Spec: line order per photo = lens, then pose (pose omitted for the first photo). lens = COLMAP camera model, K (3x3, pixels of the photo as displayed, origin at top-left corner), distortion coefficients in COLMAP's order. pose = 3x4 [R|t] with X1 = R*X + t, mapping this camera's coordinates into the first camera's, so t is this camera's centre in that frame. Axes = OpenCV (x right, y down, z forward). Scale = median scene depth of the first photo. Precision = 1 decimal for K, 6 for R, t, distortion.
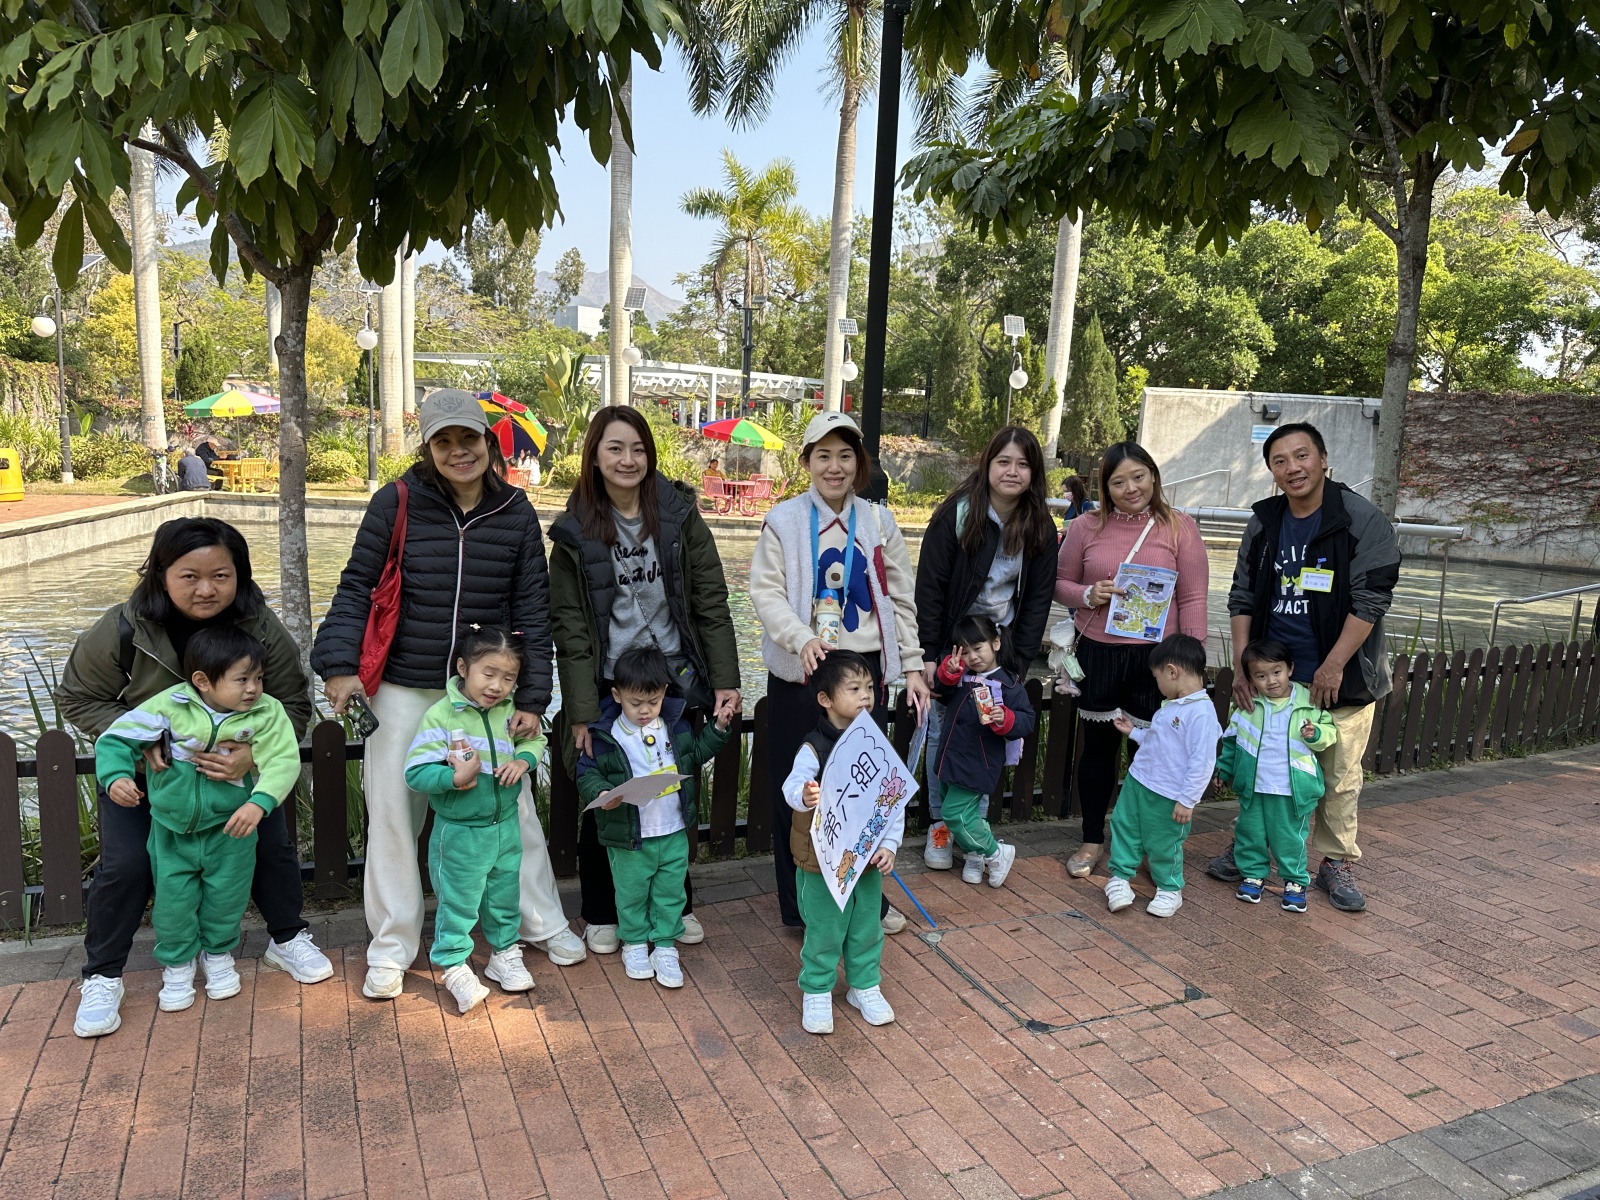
lens RADIAL K [[1121.9, 0, 804.6], [0, 1121.9, 584.9], [0, 0, 1]] dist [0.094113, -0.152845]
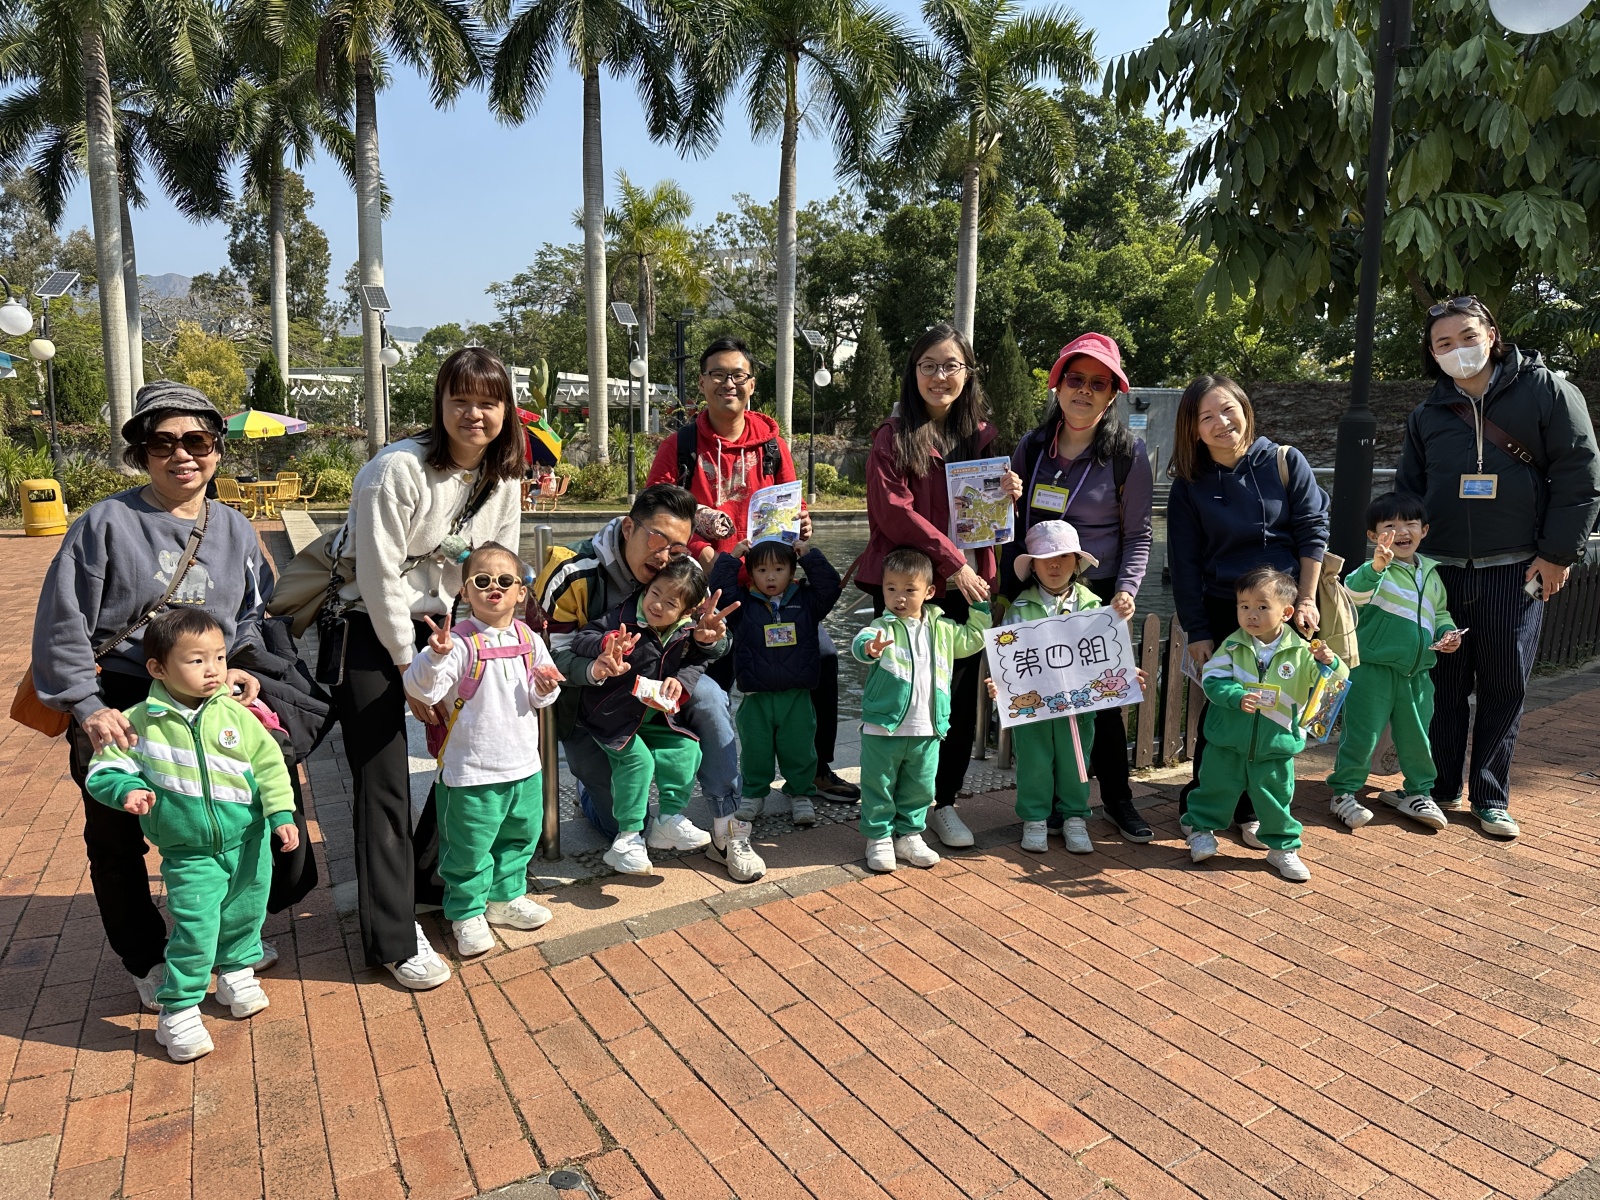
lens RADIAL K [[1121.9, 0, 804.6], [0, 1121.9, 584.9], [0, 0, 1]] dist [0.094113, -0.152845]
pose [[0.961141, -0.072132, 0.266467, -0.258509], [0.073063, 0.997307, 0.006430, 0.007772], [-0.266213, 0.013289, 0.963823, -0.069957]]
